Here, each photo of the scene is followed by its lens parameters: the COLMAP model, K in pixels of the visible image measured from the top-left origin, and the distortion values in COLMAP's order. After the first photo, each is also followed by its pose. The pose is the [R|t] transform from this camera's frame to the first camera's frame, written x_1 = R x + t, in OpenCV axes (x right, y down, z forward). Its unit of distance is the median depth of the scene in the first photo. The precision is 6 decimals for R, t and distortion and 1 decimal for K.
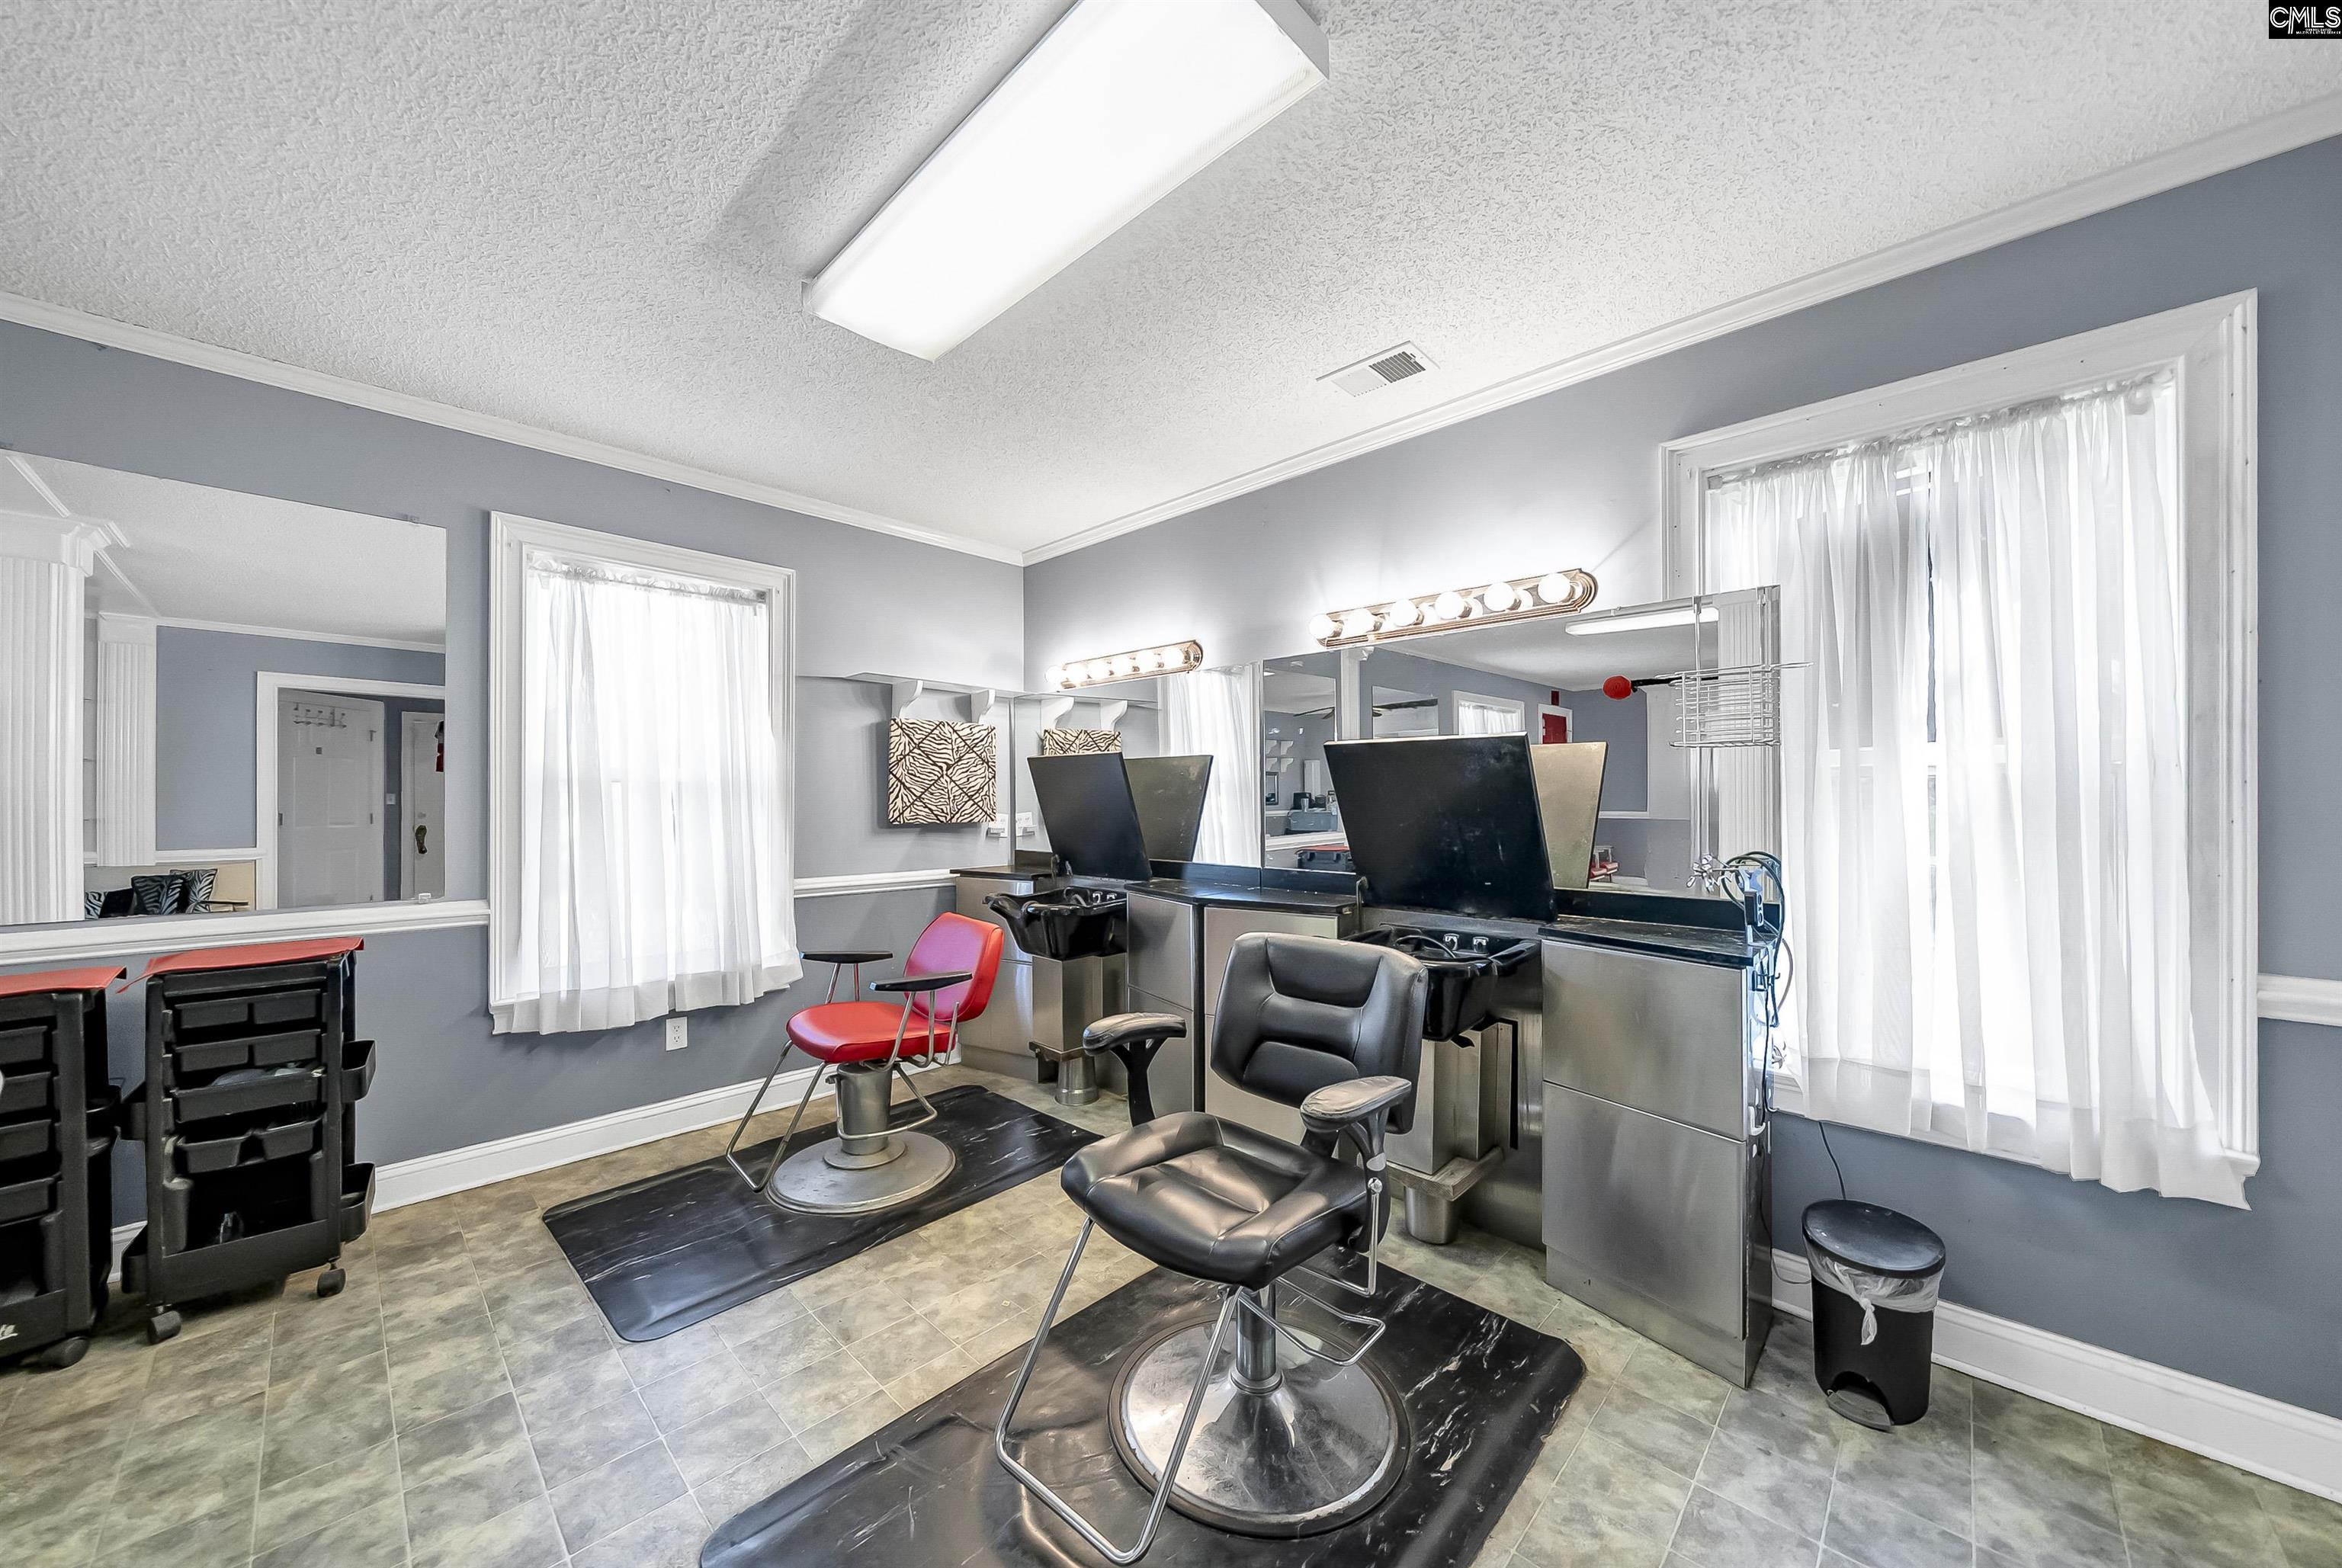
lens RADIAL K [[813.0, 0, 1174.8], [0, 813.0, 784.5], [0, 0, 1]] dist [-0.003970, 0.000359]
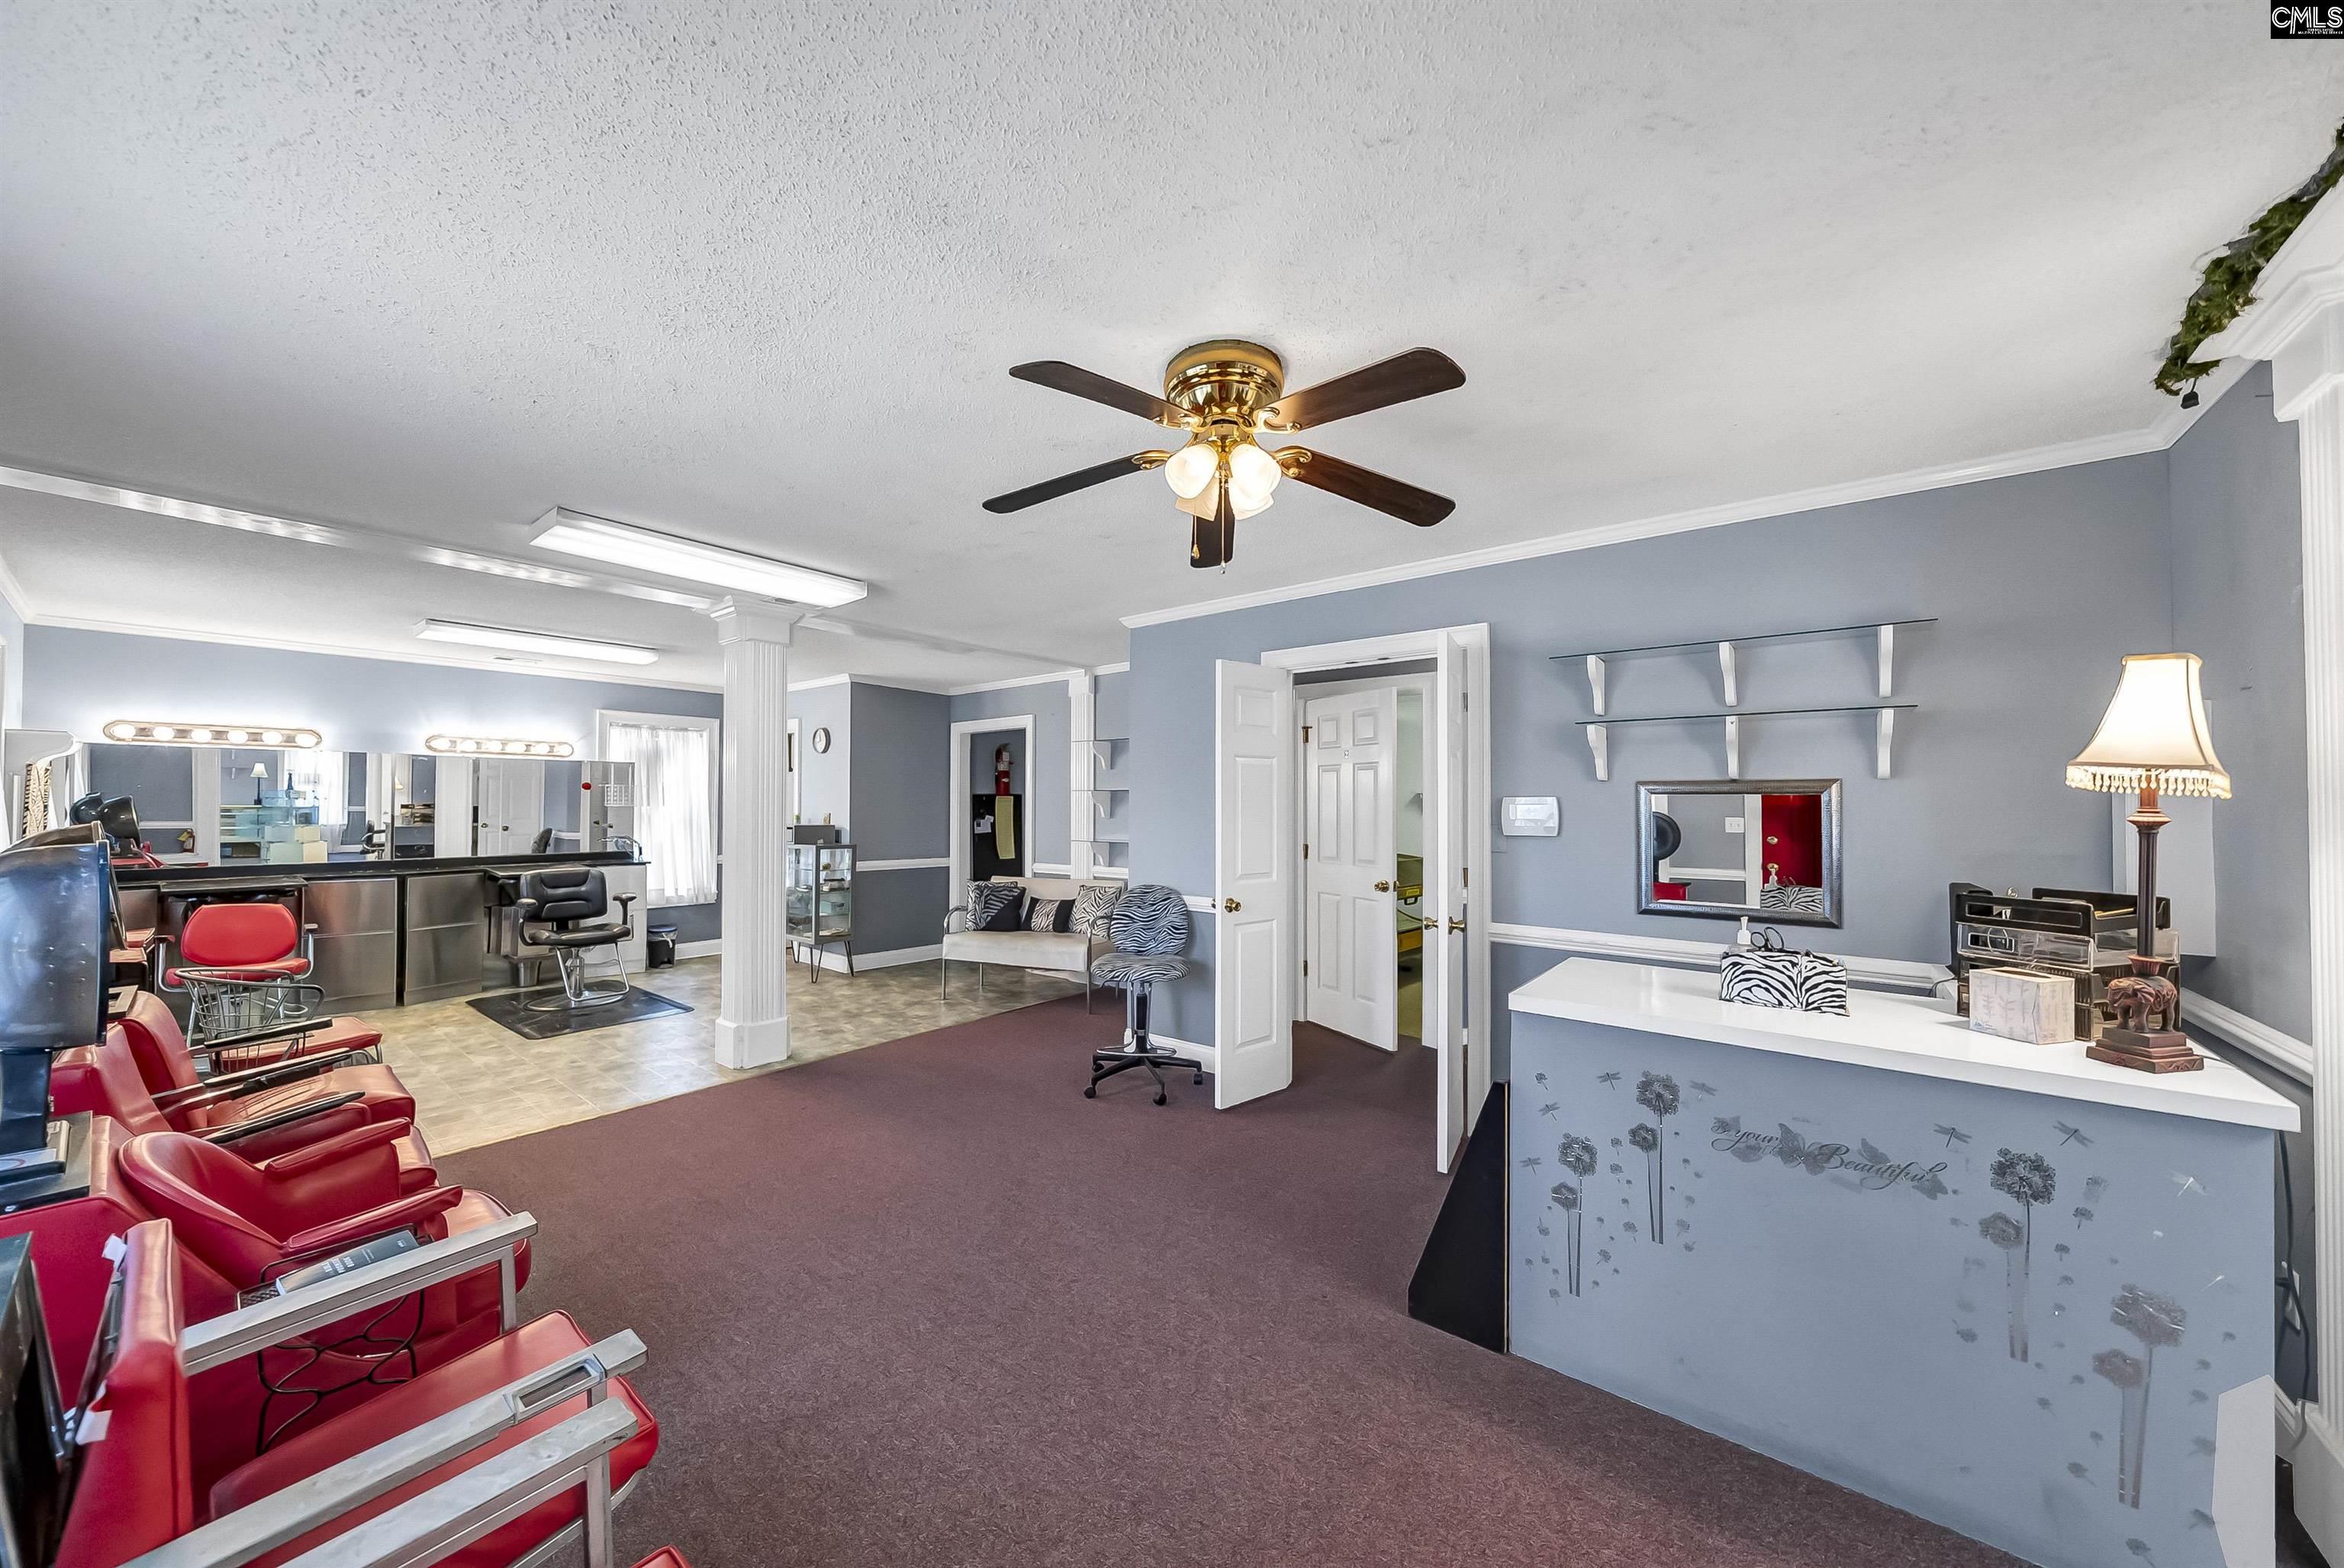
lens RADIAL K [[813.8, 0, 1176.0], [0, 813.8, 795.0], [0, 0, 1]] dist [-0.003970, 0.000359]
pose [[-0.092272, 0.012875, 0.995651, -3.185438], [-0.001835, 0.999913, -0.013100, -0.054372], [-0.995732, -0.003035, -0.092240, -1.111009]]
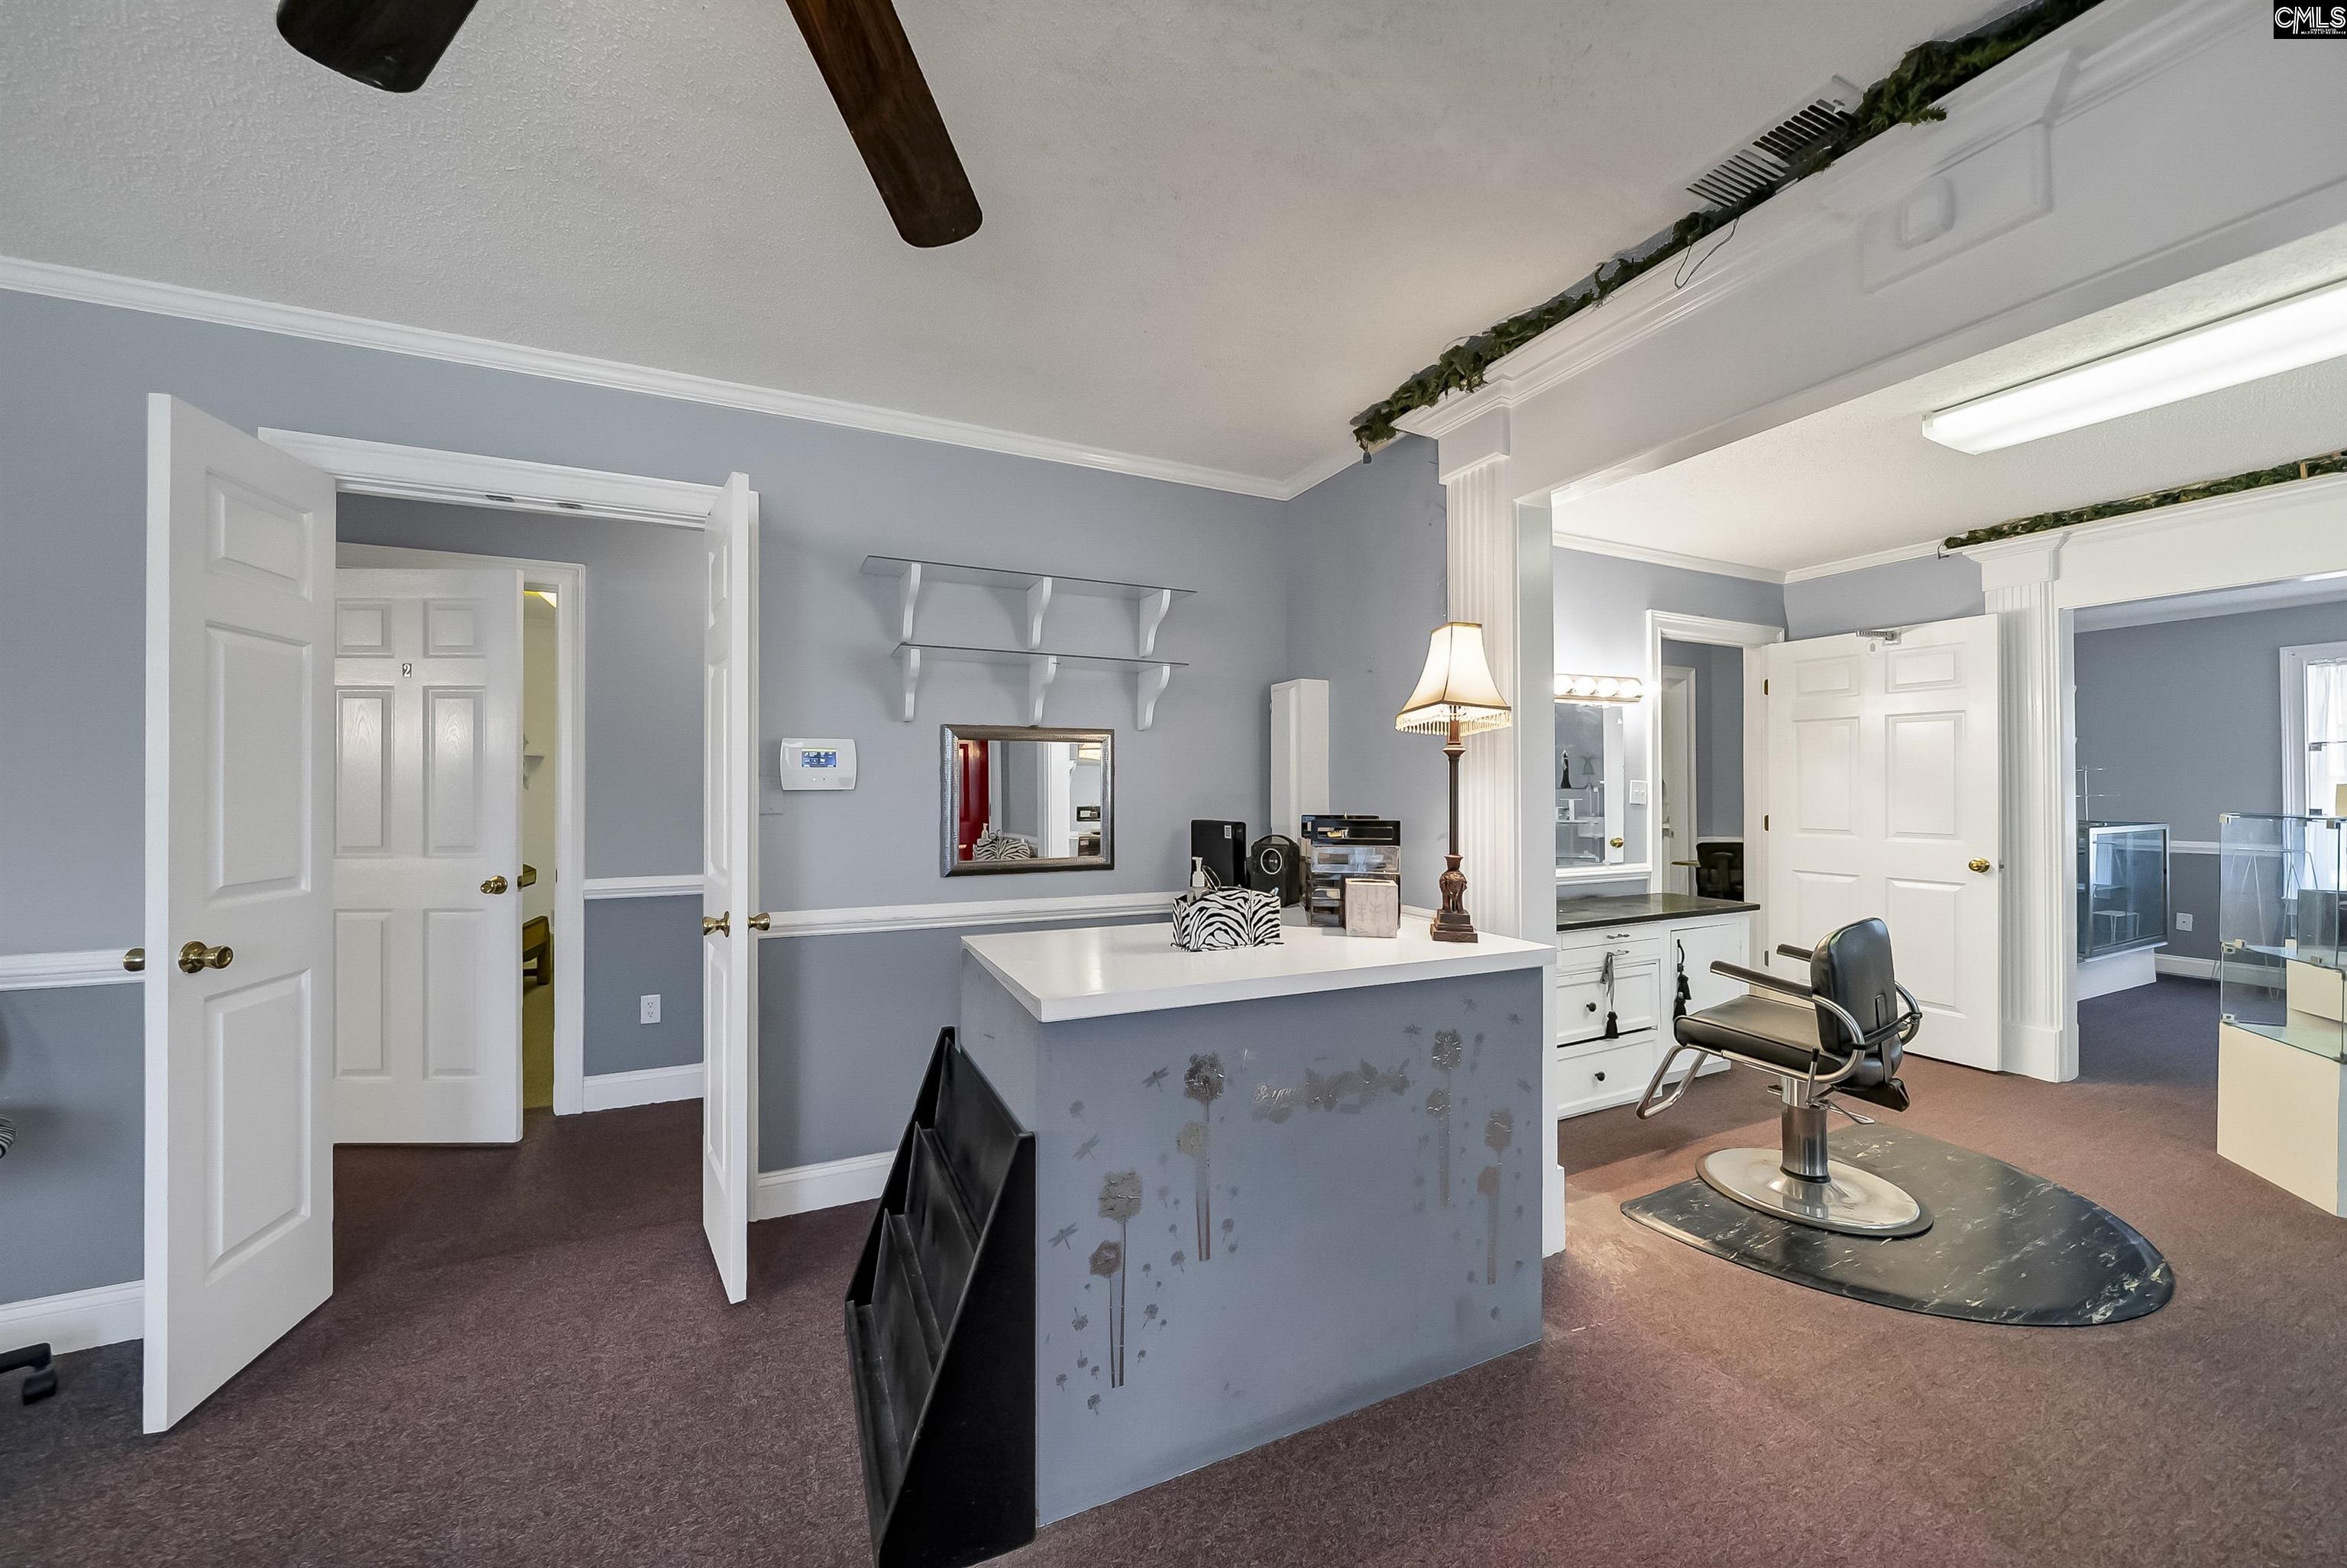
lens RADIAL K [[814.7, 0, 1125.3], [0, 814.7, 783.1], [0, 0, 1]] dist [-0.003970, 0.000359]
pose [[-0.921329, 0.003650, 0.388766, -2.420592], [0.001708, 0.999984, -0.005341, 0.011978], [-0.388779, -0.004256, -0.921321, -0.998898]]
